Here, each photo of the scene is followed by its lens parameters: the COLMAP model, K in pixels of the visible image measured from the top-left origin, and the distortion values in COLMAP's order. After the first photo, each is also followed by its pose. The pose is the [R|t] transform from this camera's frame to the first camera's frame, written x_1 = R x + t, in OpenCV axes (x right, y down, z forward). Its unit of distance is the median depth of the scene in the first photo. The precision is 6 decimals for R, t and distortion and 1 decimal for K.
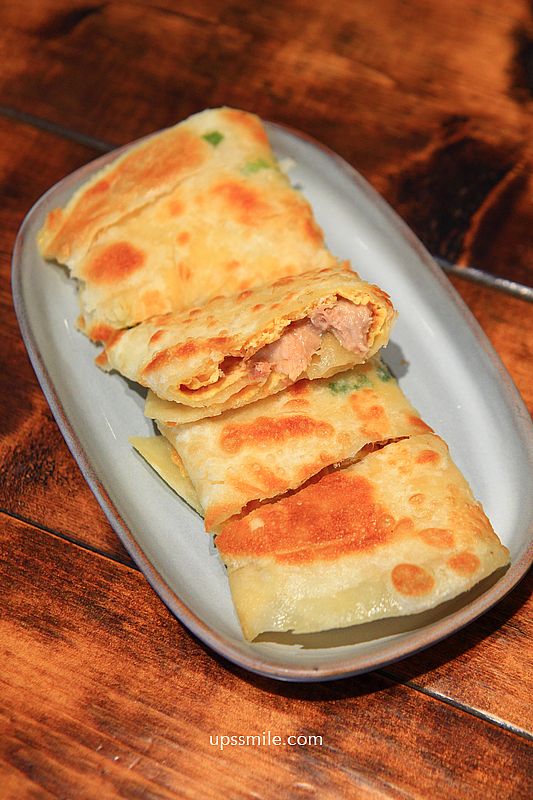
lens RADIAL K [[1447.0, 0, 266.5], [0, 1447.0, 400.0], [0, 0, 1]] dist [0.014047, 0.007485]
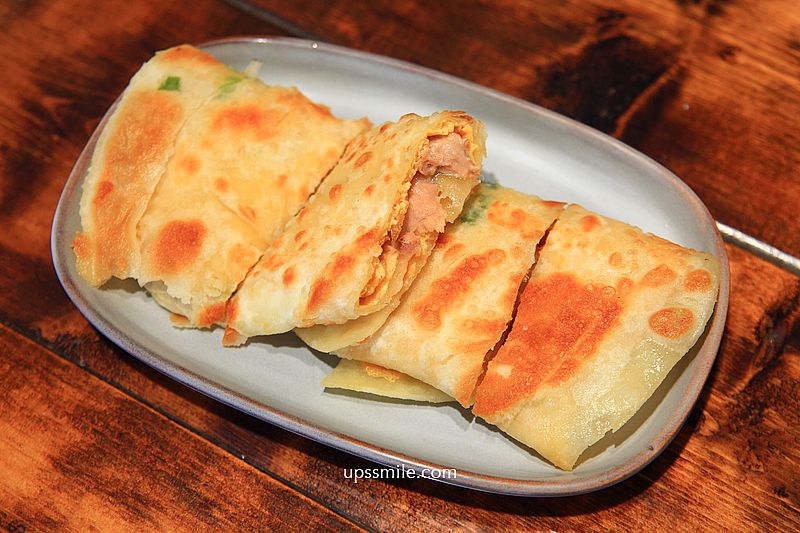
lens RADIAL K [[1447.0, 0, 400.0], [0, 1447.0, 266.5], [0, 0, 1]] dist [0.014047, 0.007485]
pose [[0.773547, -0.543194, 0.326443, -0.334254], [0.546810, 0.832463, 0.089466, -0.096979], [-0.320349, 0.109296, 0.940973, 0.088379]]
